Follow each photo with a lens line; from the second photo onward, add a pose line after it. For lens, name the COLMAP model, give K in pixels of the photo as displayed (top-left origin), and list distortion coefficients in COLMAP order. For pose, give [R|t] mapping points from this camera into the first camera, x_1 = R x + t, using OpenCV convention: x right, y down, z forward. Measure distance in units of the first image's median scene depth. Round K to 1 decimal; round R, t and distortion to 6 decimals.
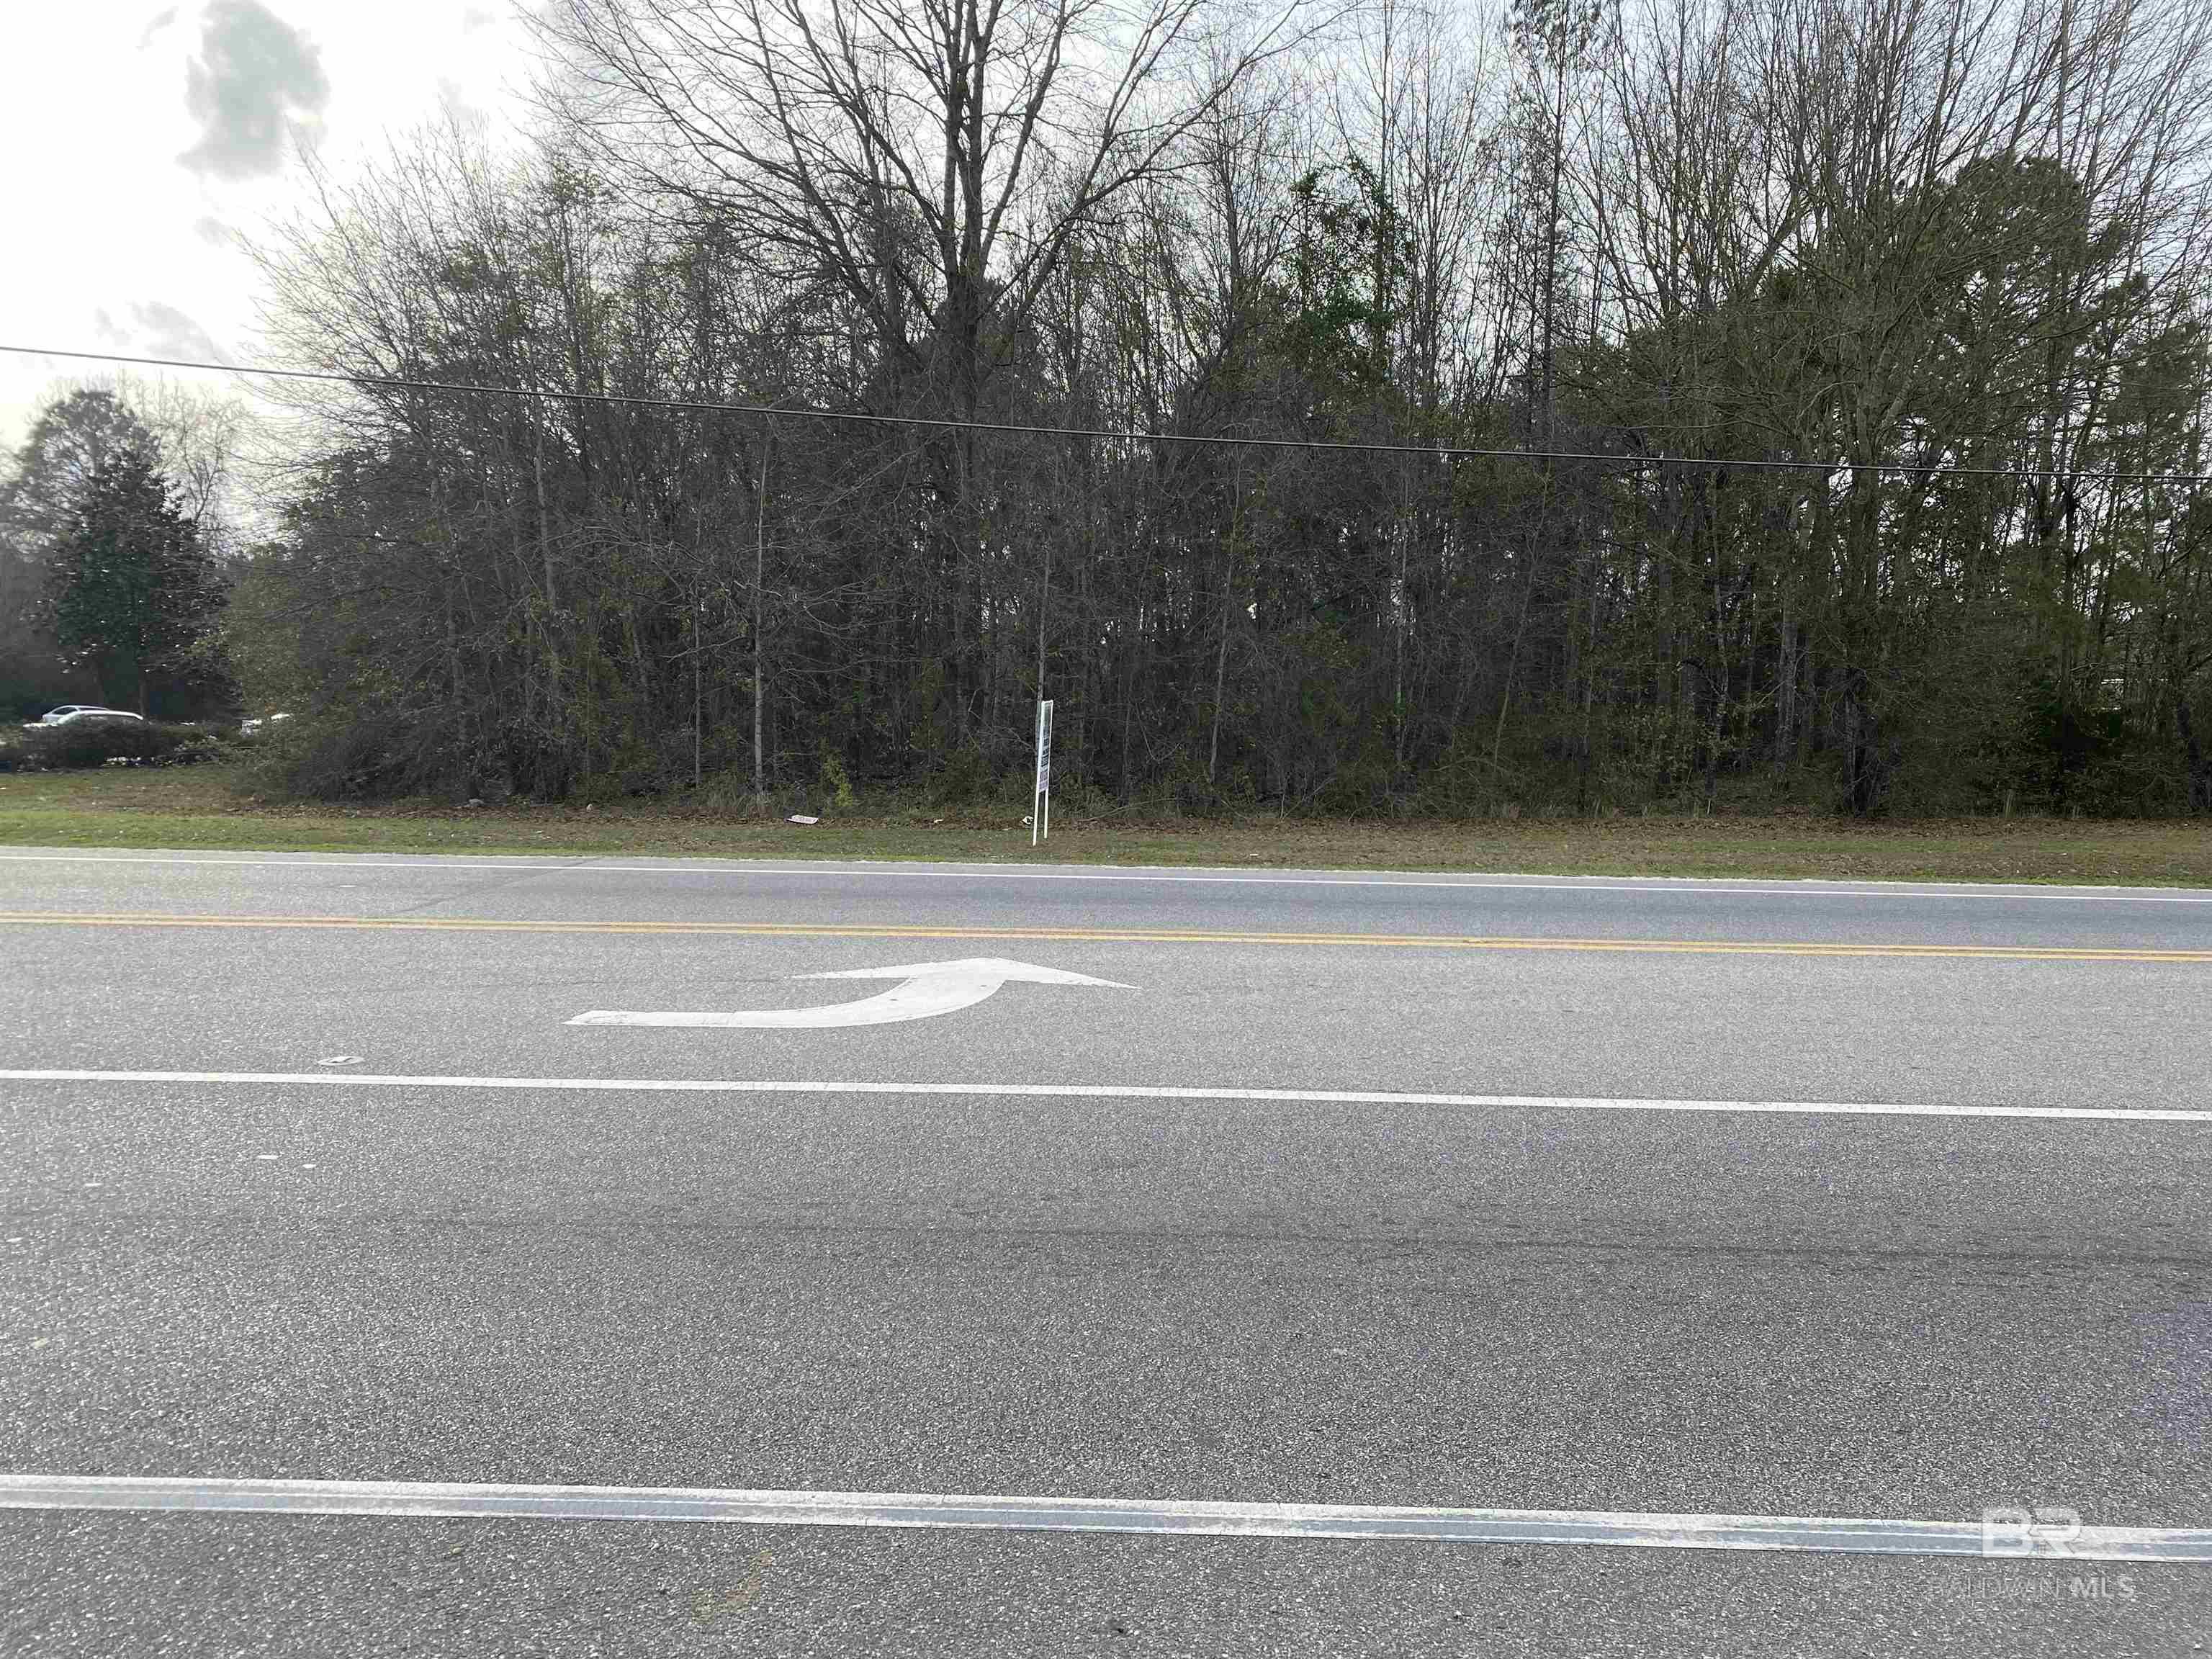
lens RADIAL K [[1676.5, 0, 1106.9], [0, 1676.5, 807.8], [0, 0, 1]] dist [0.001471, 0.032312]
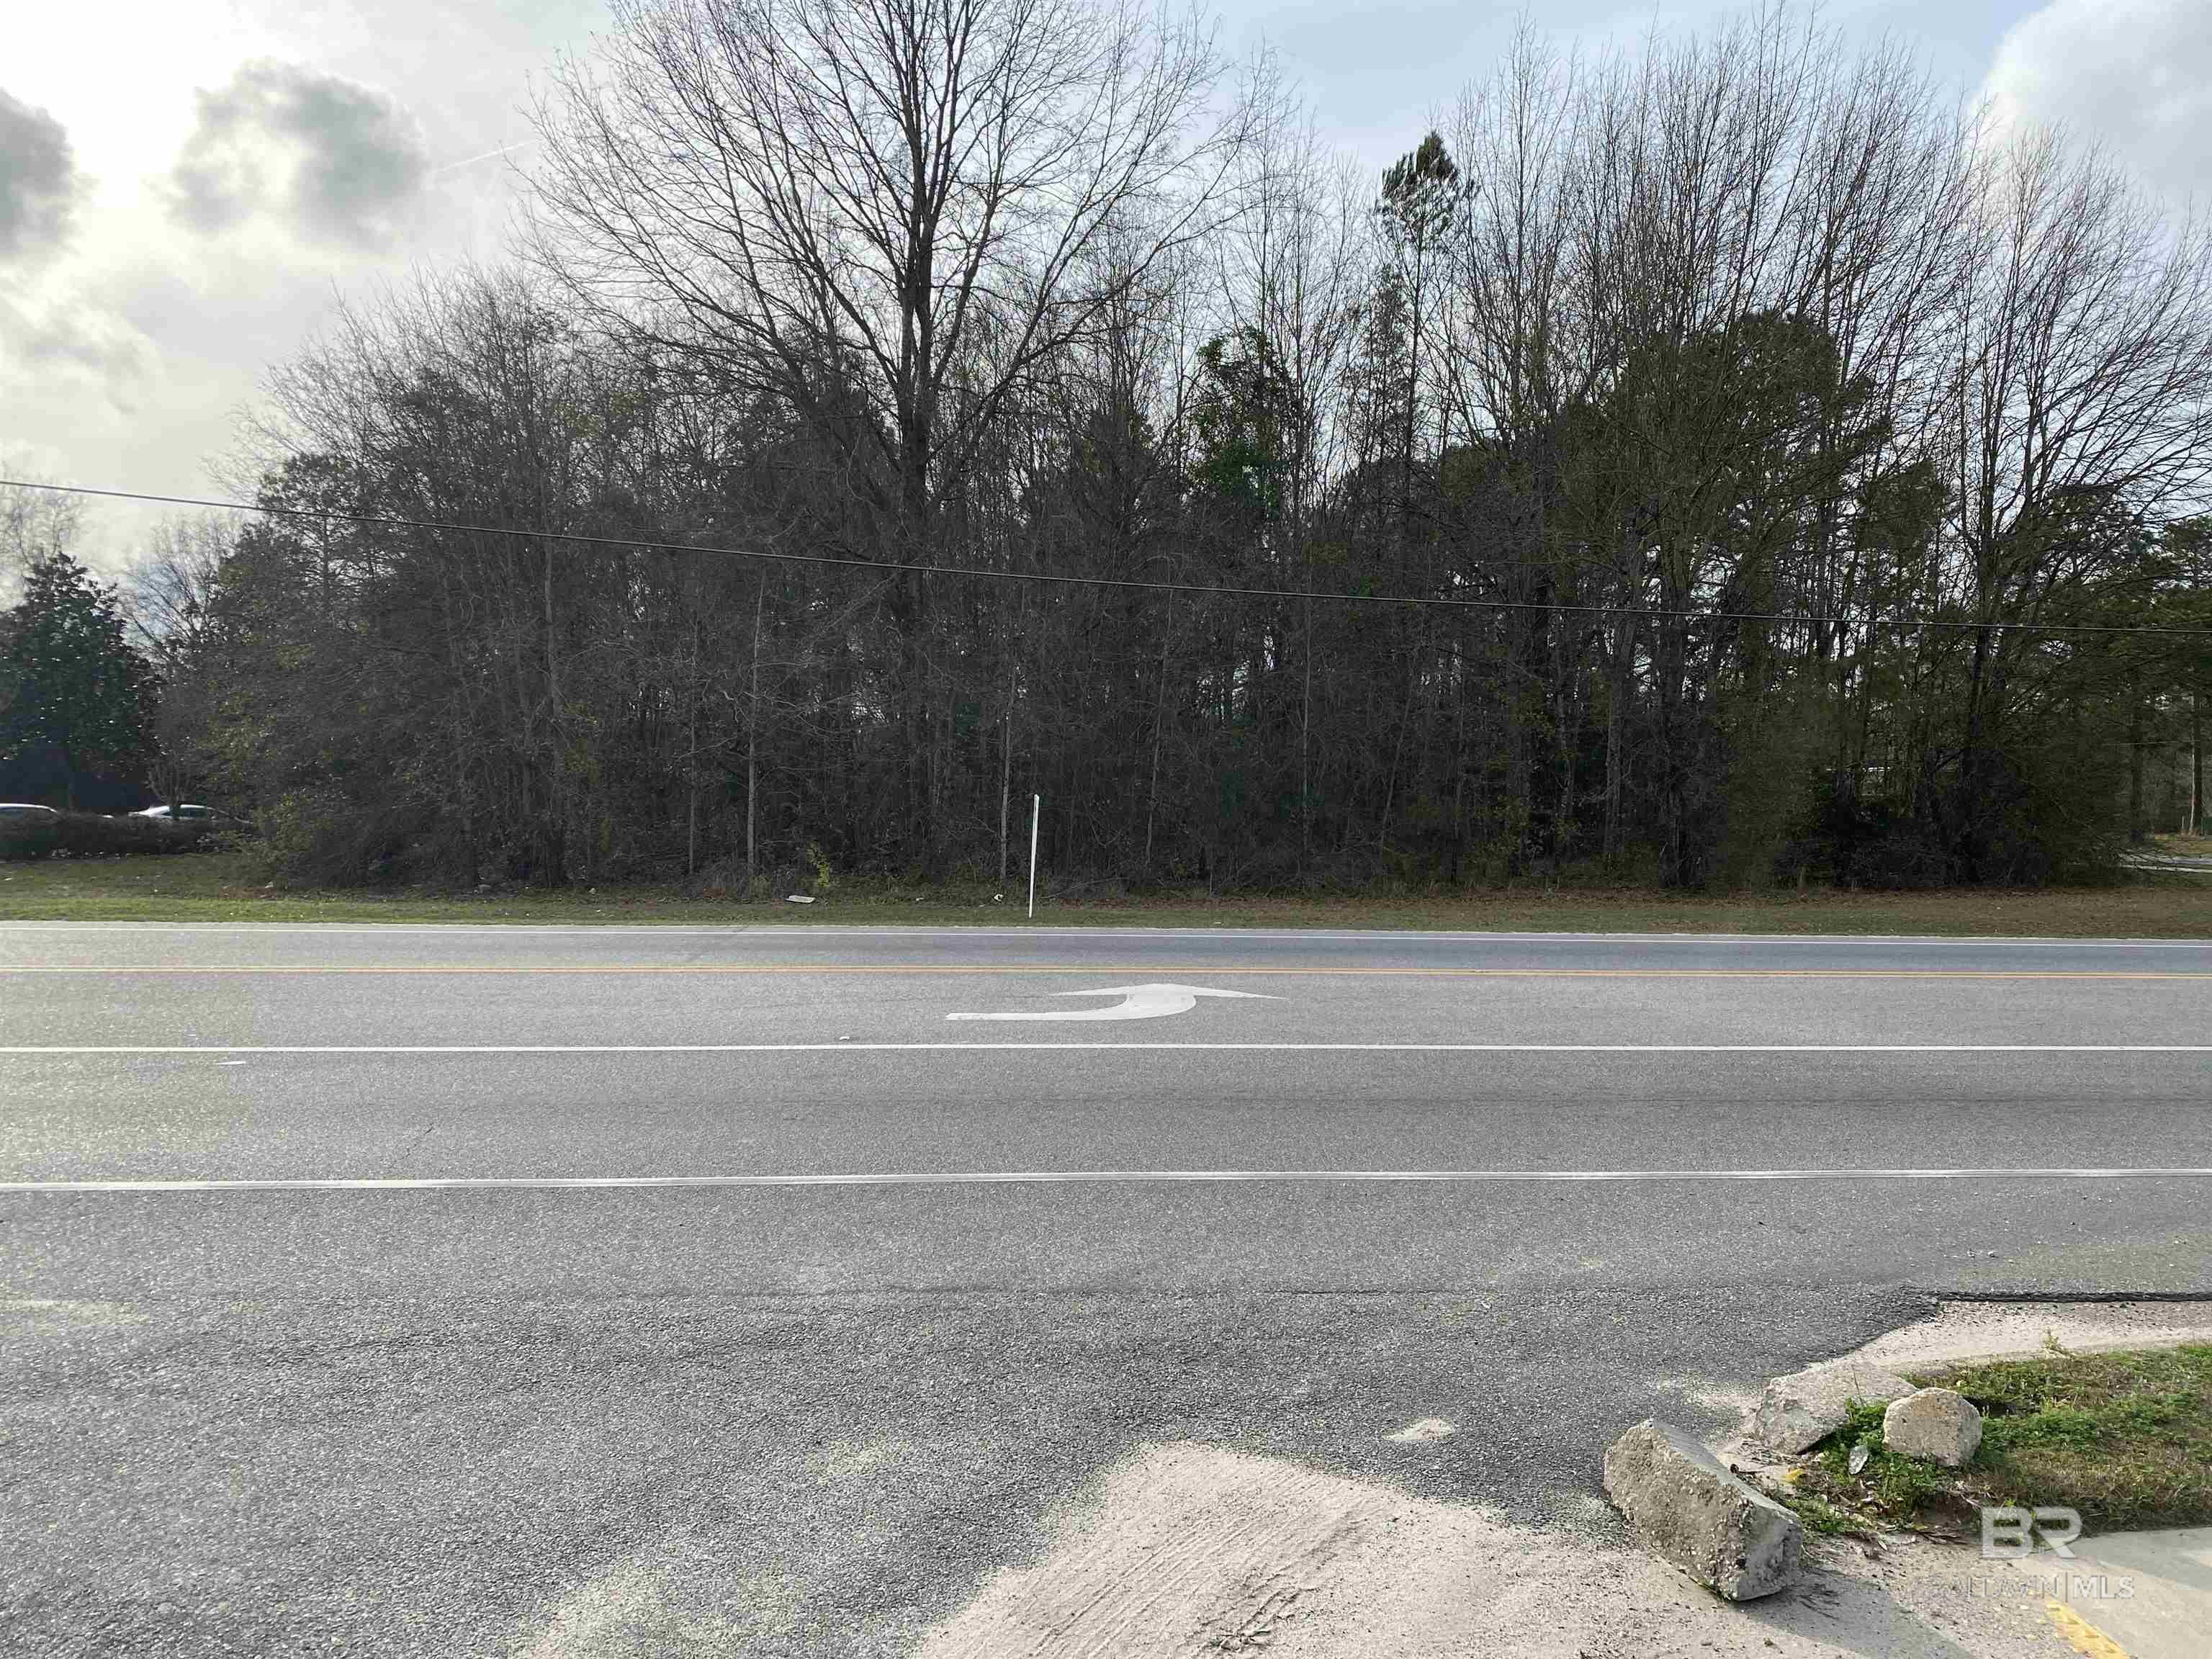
lens RADIAL K [[1661.8, 0, 1092.6], [0, 1661.8, 830.9], [0, 0, 1]] dist [0.035299, -0.022862]
pose [[0.994587, -0.004439, 0.103816, -0.088793], [0.008351, 0.999270, -0.037274, 0.003870], [-0.103574, 0.037939, 0.993898, -0.131596]]
